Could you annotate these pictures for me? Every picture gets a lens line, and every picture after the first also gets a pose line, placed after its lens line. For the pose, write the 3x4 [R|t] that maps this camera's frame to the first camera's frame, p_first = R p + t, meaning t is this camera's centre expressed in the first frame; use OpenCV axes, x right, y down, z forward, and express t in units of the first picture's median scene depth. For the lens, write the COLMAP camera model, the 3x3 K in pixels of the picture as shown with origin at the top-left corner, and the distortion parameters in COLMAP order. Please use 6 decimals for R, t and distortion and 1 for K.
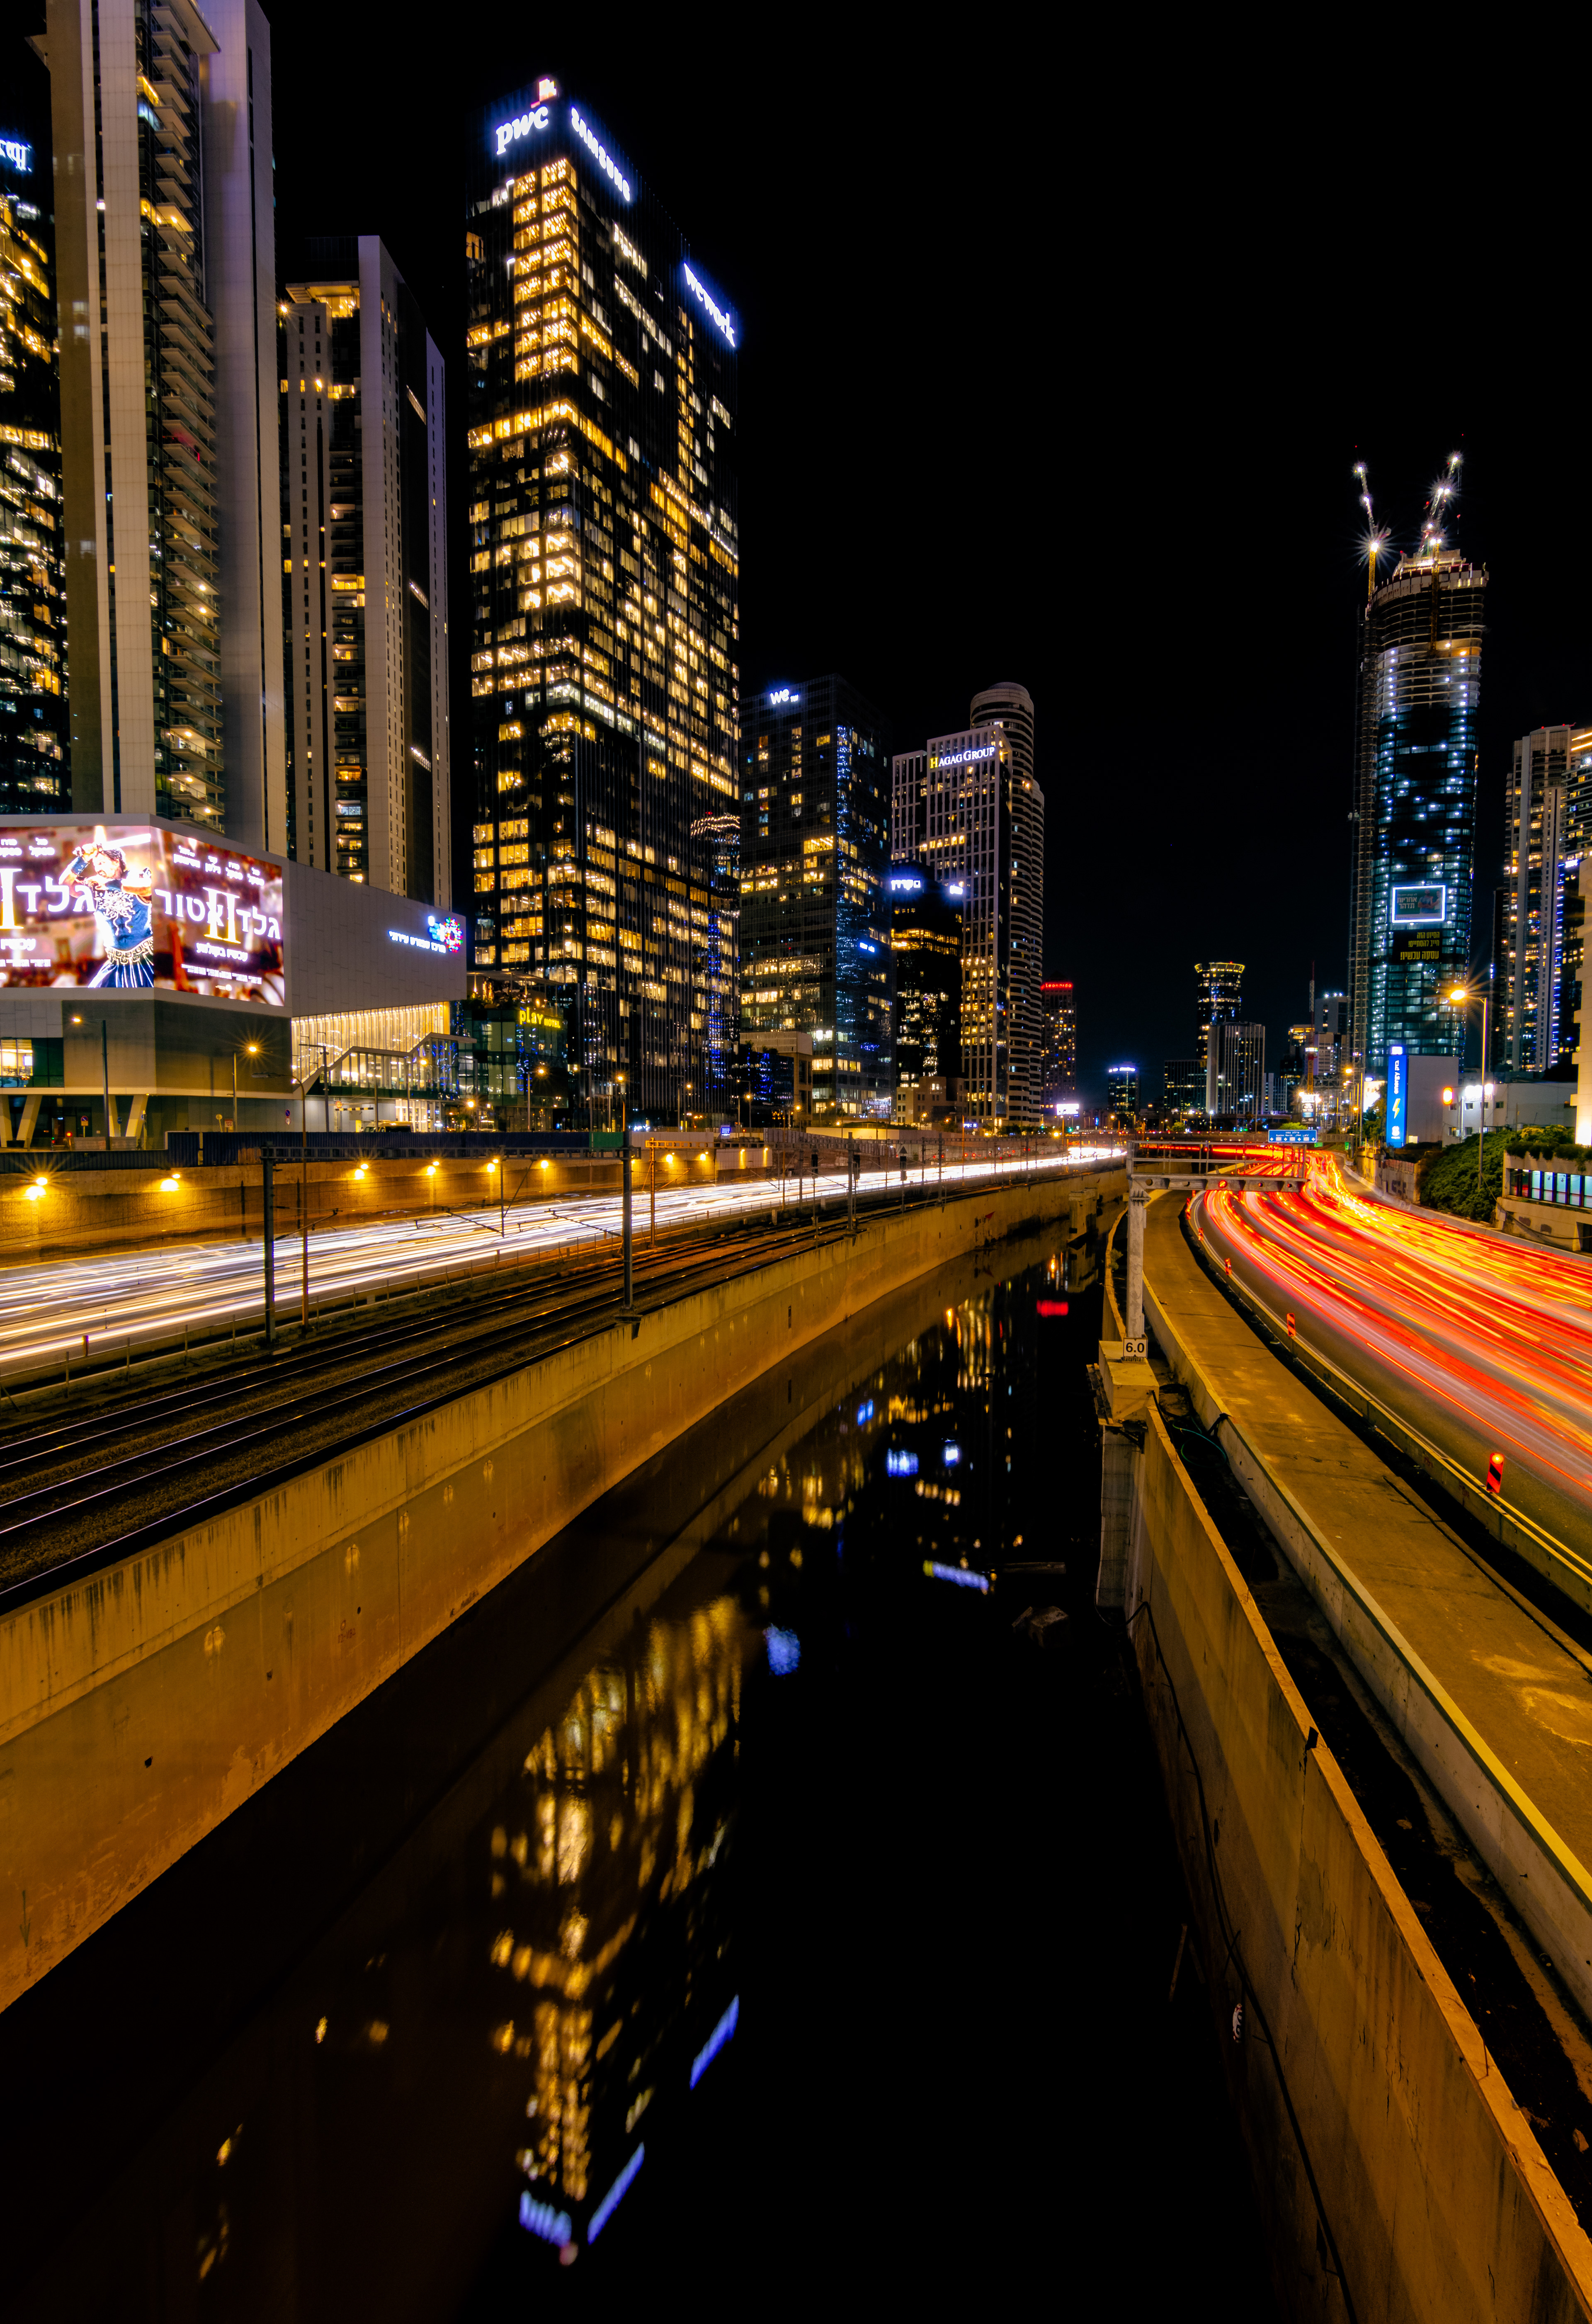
lens RADIAL K [[1173.8, 0, 779.1], [0, 1173.8, 1173.1], [0, 0, 1]] dist [0.001512, 0.000345]
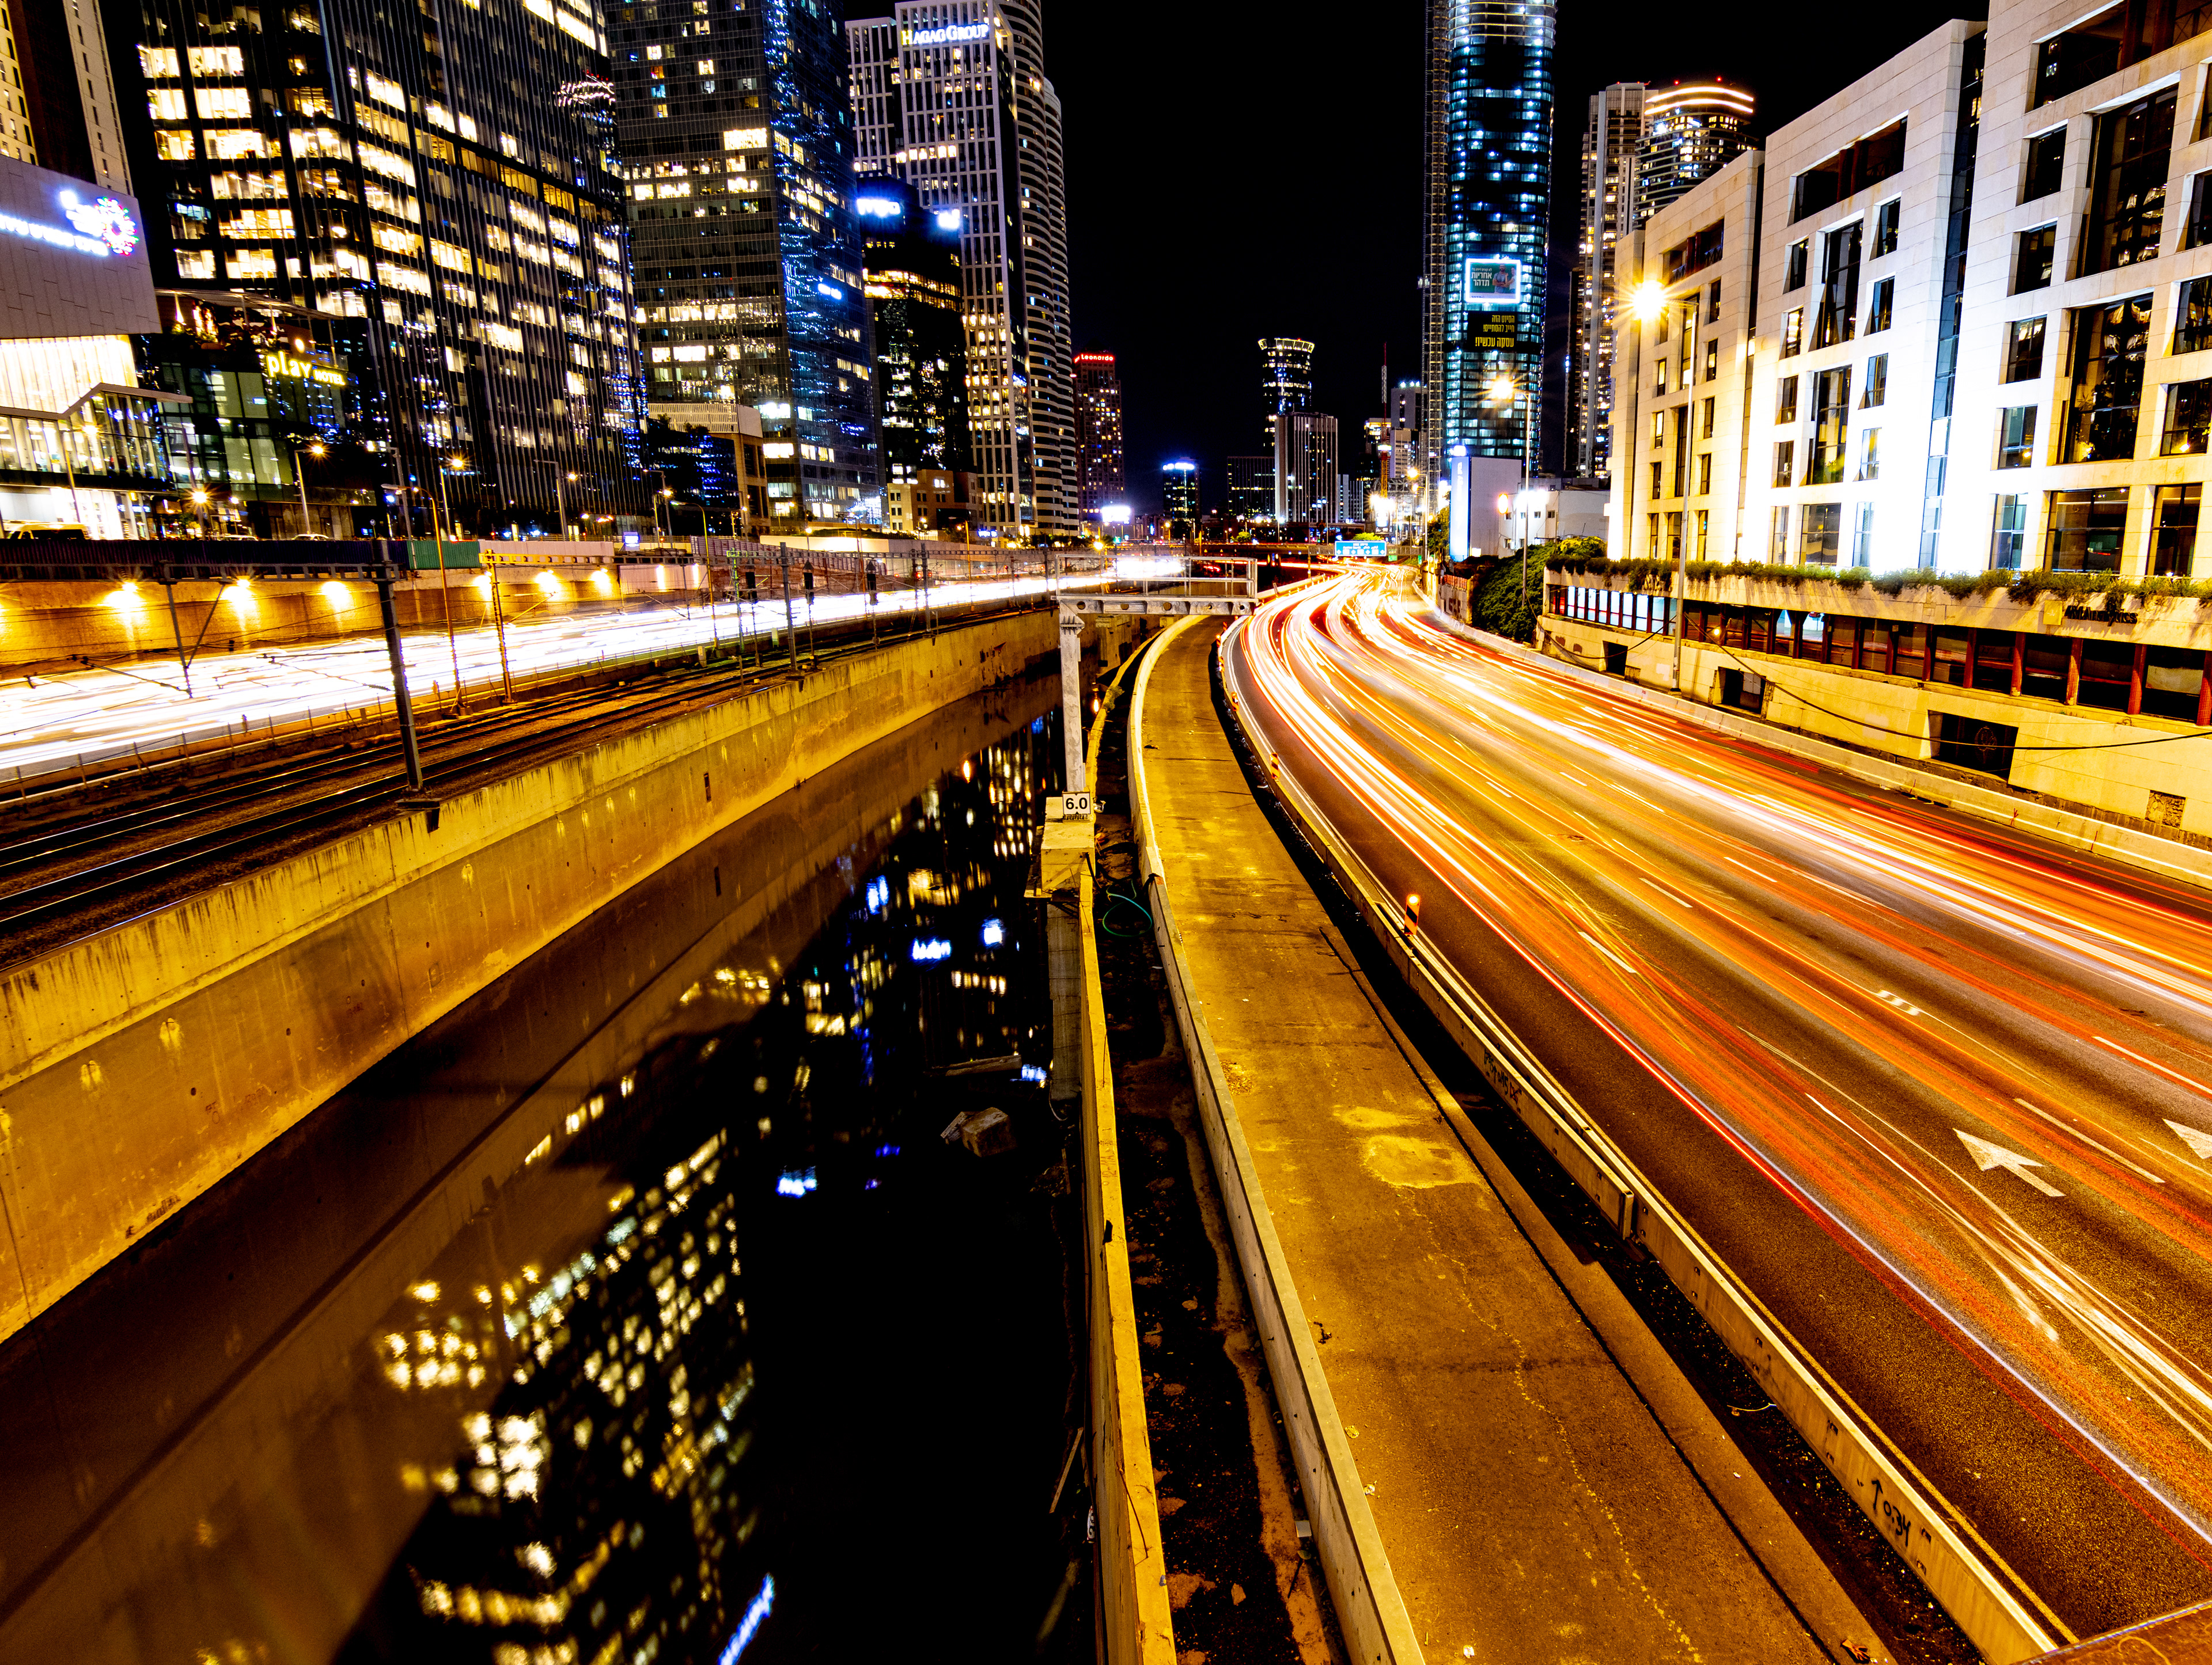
lens RADIAL K [[1487.0, 0, 1110.6], [0, 1487.0, 857.6], [0, 0, 1]] dist [-0.005721, 0.011296]
pose [[0.934899, -0.071125, 0.347714, -0.101340], [0.009586, 0.984417, 0.175589, -0.000589], [-0.354784, -0.160825, 0.921012, 0.000276]]
